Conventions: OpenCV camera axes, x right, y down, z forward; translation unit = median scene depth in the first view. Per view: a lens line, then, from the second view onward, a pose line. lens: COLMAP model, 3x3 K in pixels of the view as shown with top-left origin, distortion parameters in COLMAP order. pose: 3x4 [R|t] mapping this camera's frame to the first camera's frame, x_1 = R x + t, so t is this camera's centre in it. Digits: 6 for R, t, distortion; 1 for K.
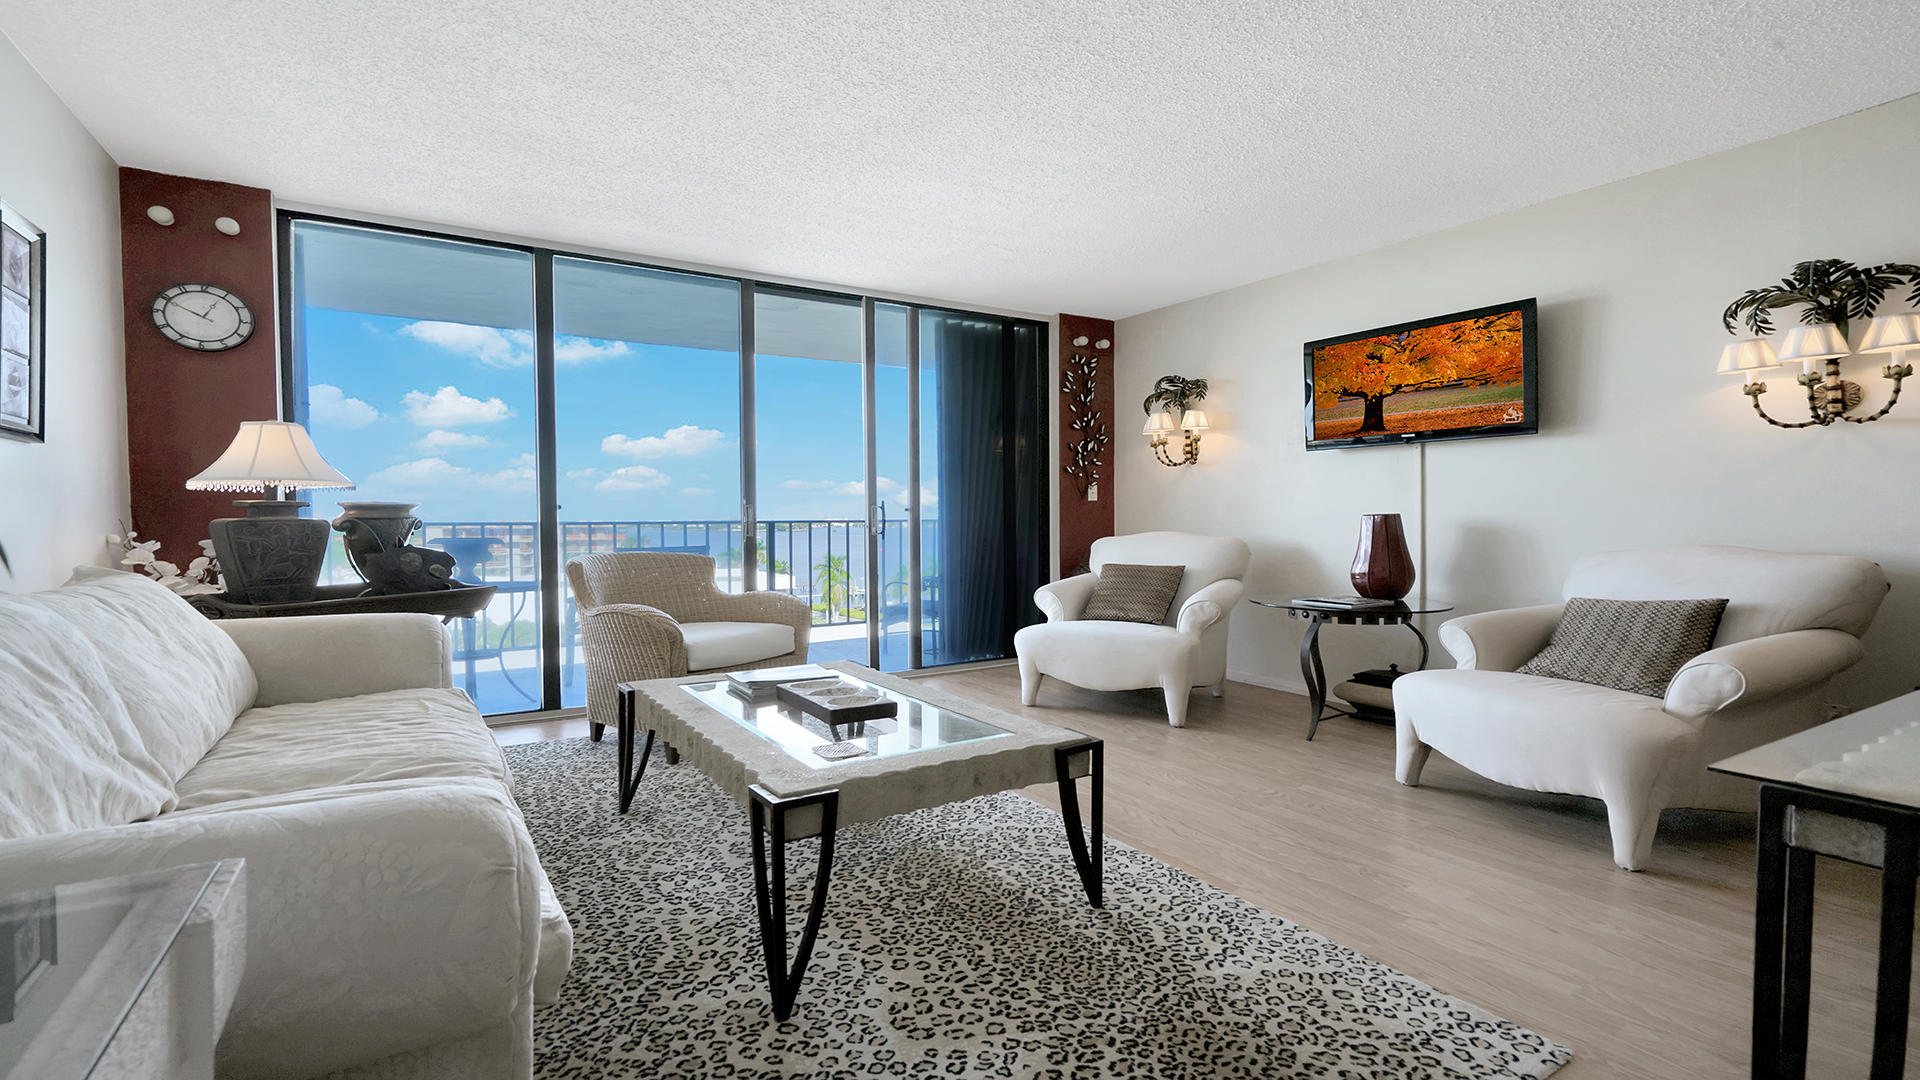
lens RADIAL K [[854.4, 0, 959.5], [0, 854.4, 535.4], [0, 0, 1]] dist [0.000294, 0.000782]
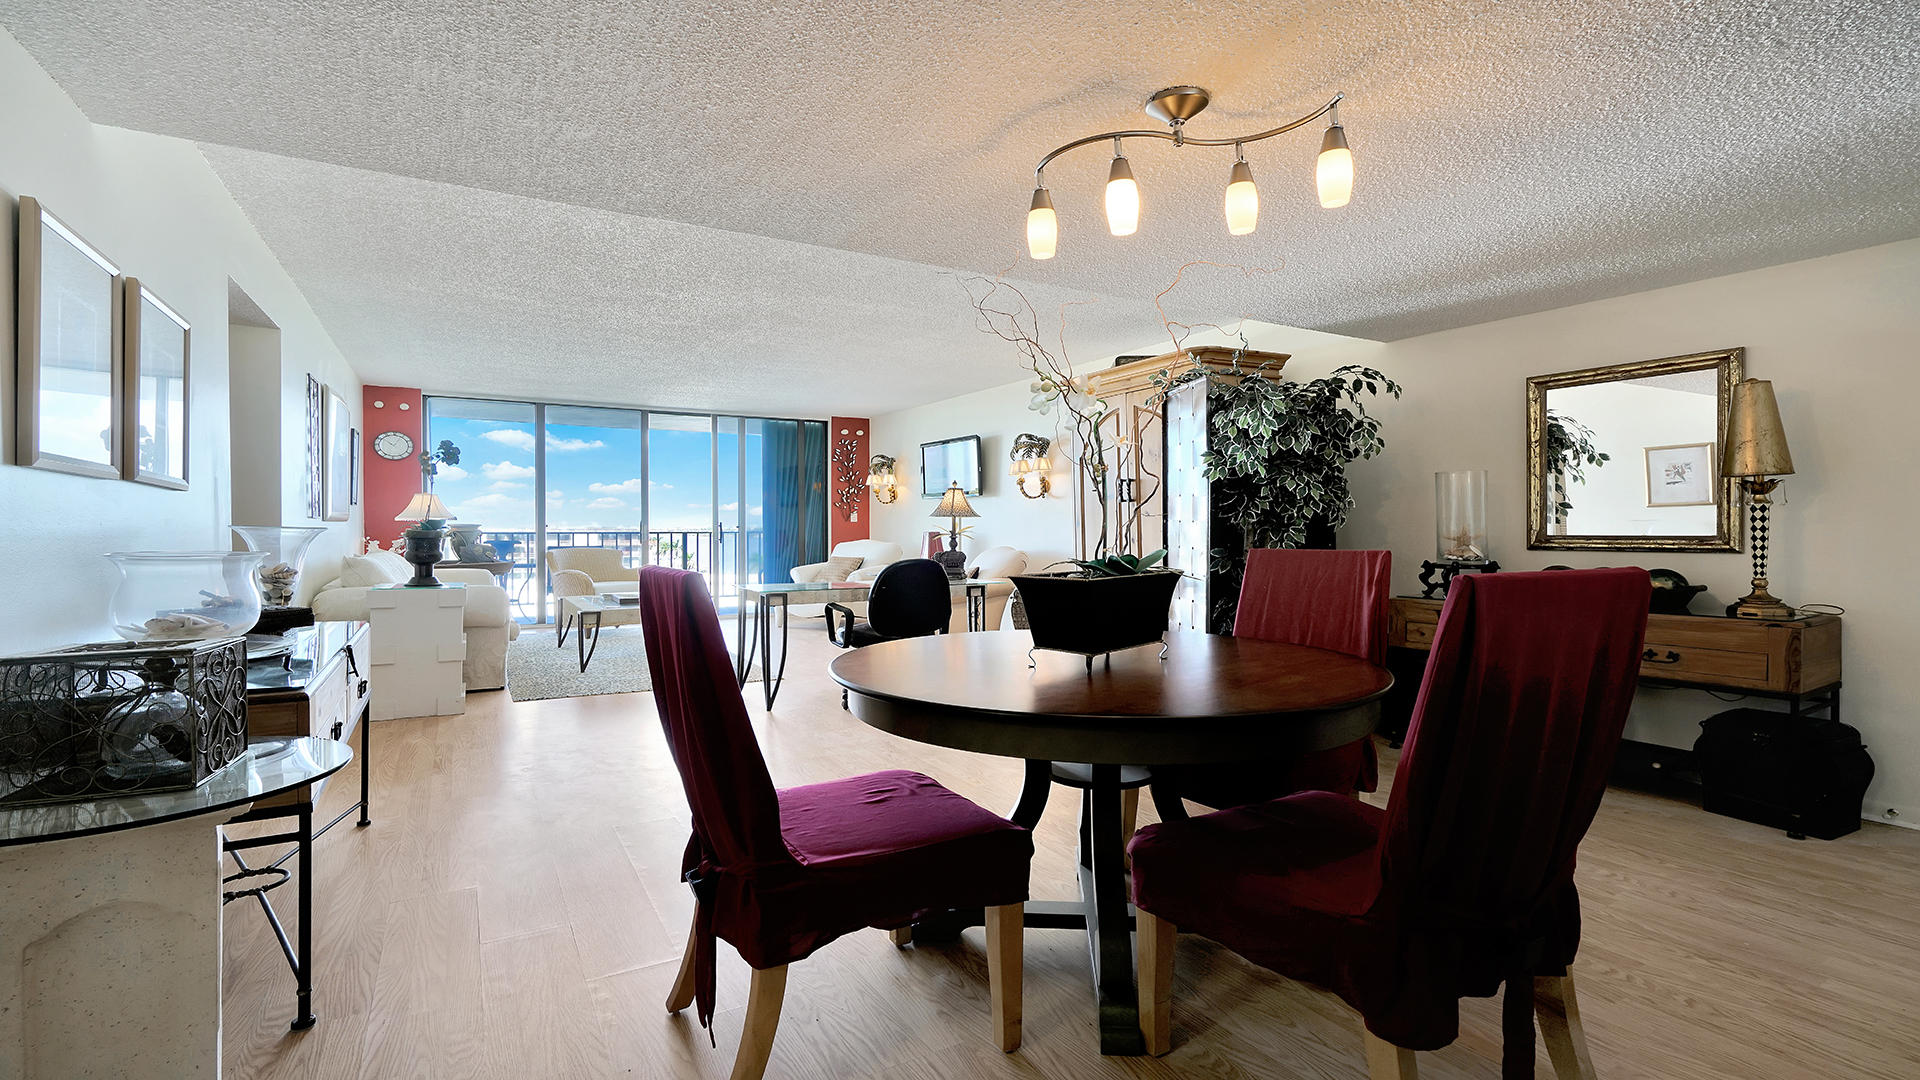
lens RADIAL K [[854.4, 0, 959.5], [0, 854.4, 535.4], [0, 0, 1]] dist [0.000294, 0.000782]
pose [[0.999230, 0.006855, -0.038641, 0.778934], [-0.007166, 0.999943, -0.007924, -0.000948], [0.038584, 0.008195, 0.999222, -1.313883]]
